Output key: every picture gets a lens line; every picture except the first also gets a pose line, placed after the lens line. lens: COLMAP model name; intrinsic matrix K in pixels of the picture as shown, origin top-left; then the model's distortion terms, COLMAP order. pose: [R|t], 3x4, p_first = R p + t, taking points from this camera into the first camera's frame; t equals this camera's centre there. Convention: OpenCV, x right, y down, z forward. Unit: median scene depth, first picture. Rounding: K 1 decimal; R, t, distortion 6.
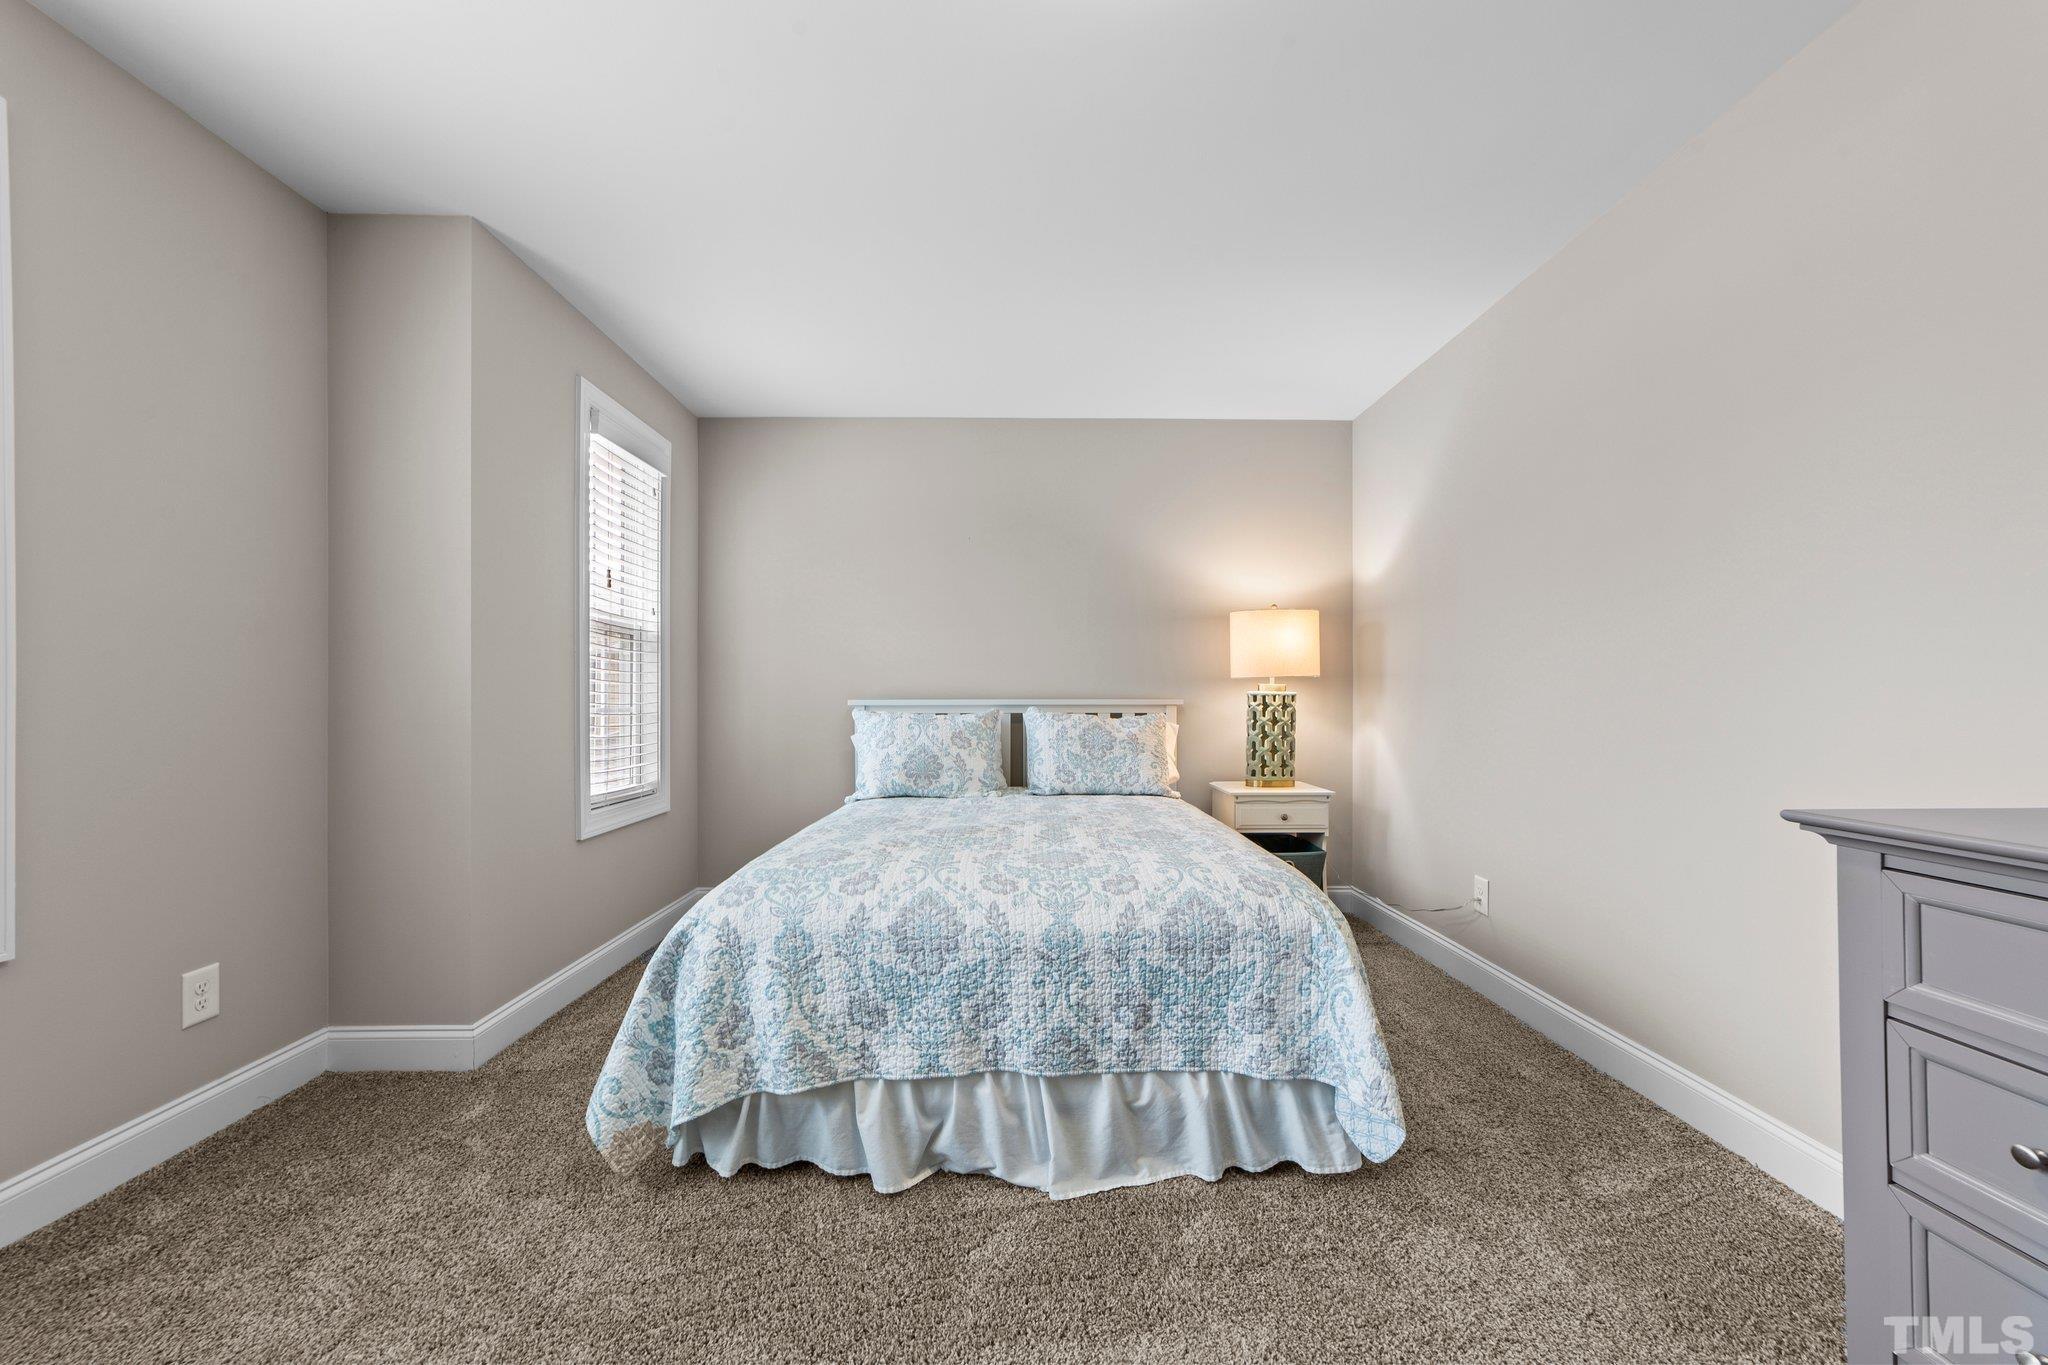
lens RADIAL K [[796.6, 0, 1032.1], [0, 796.6, 698.3], [0, 0, 1]] dist [-0.016022, 0.007791]
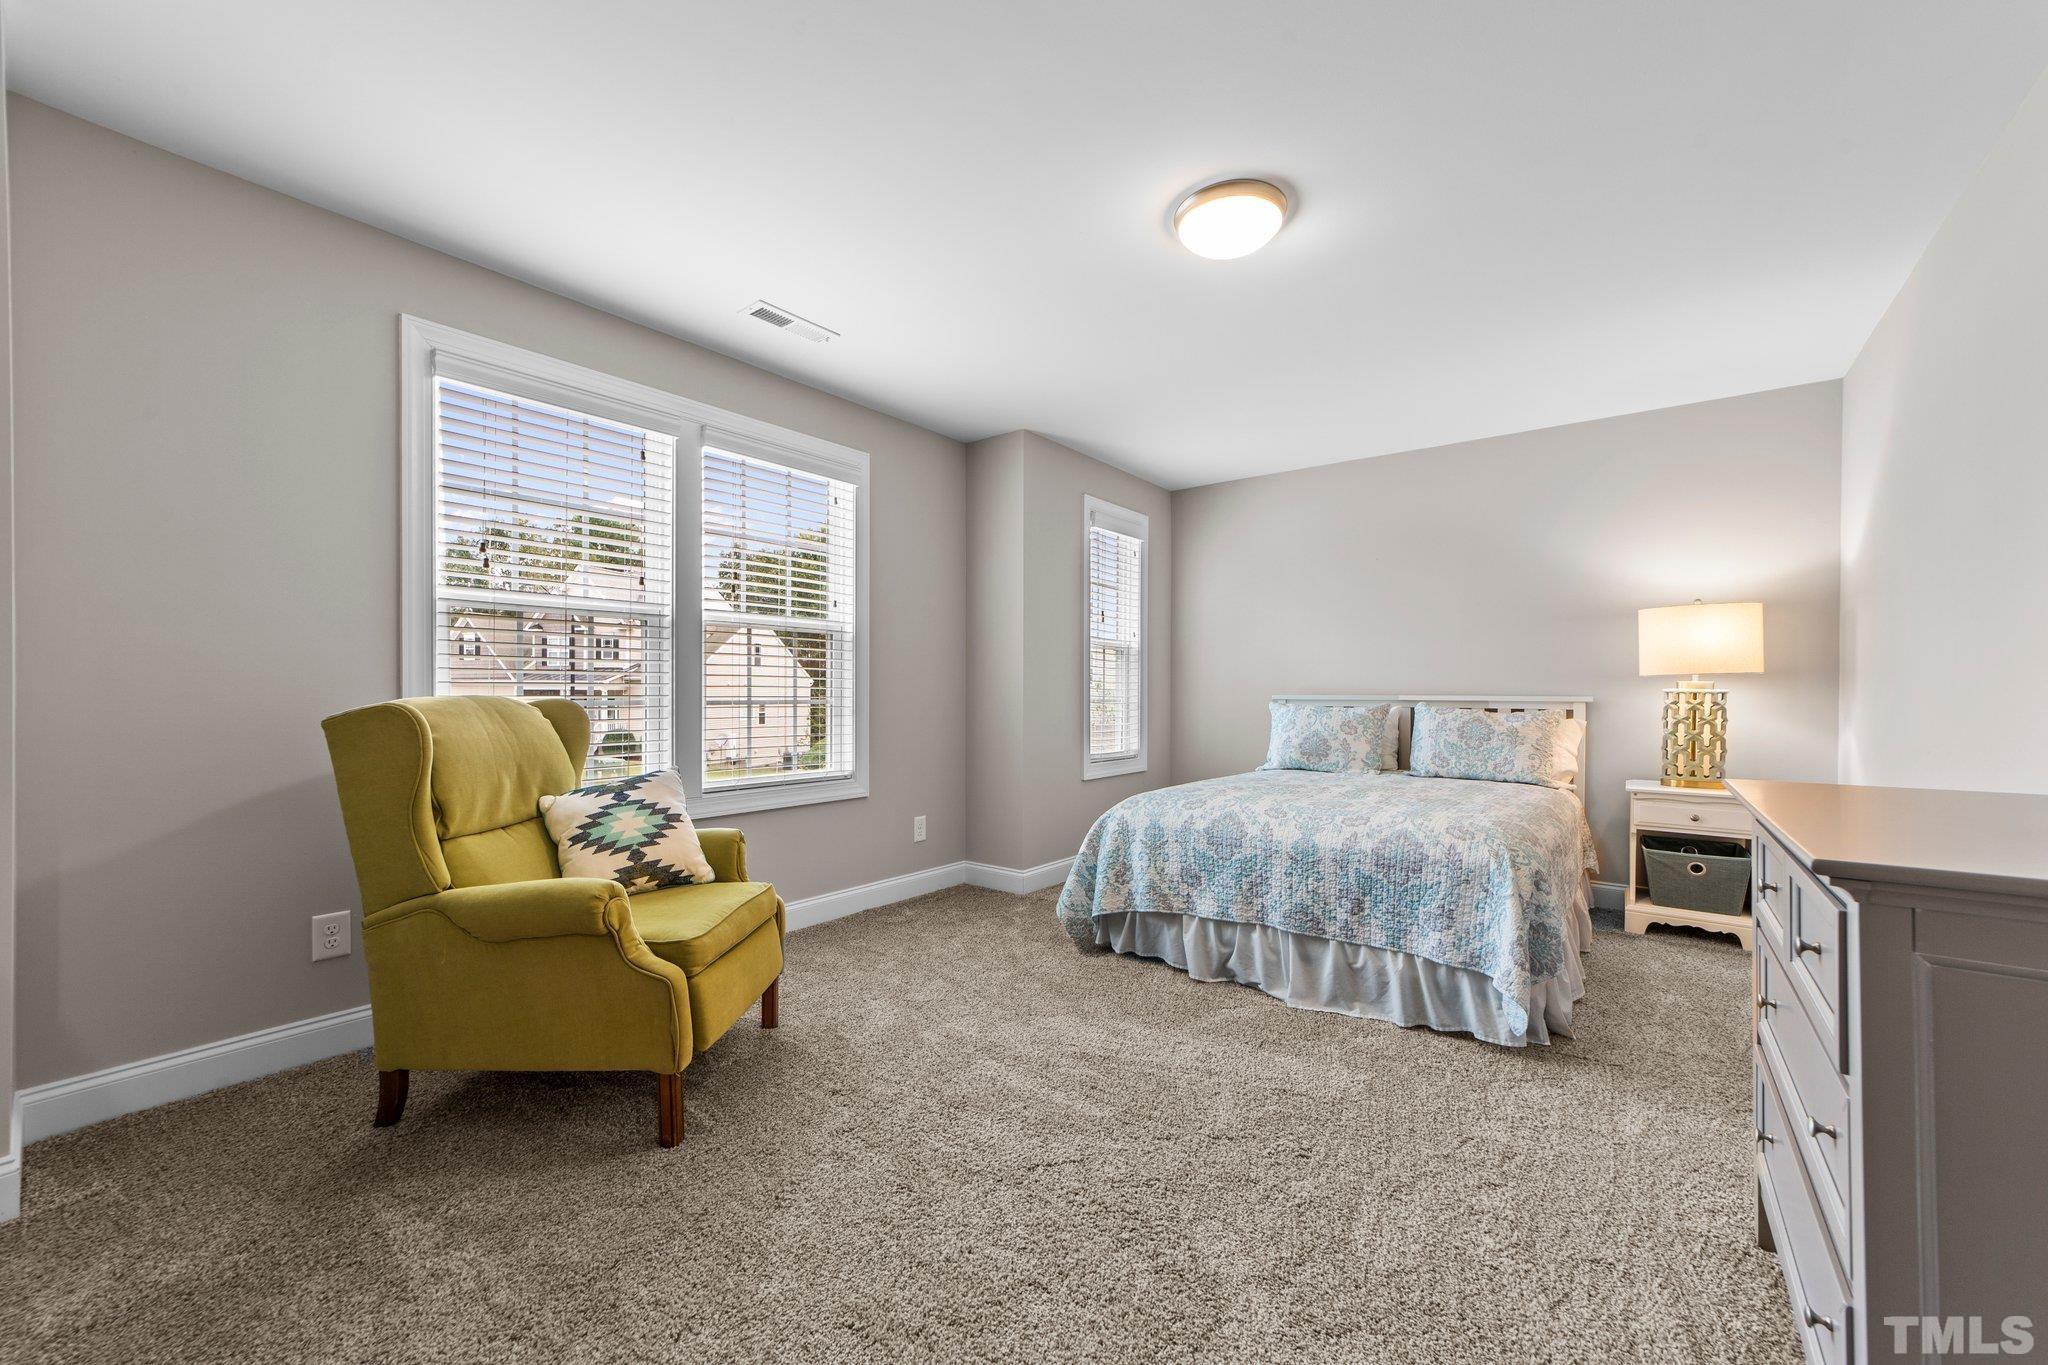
lens RADIAL K [[786.7, 0, 1021.2], [0, 786.7, 689.3], [0, 0, 1]] dist [-0.001693, -0.000013]
pose [[0.775244, 0.001579, -0.631660, 0.582846], [-0.004369, 0.999986, -0.002863, -0.003786], [0.631647, 0.004979, 0.775240, -0.554146]]
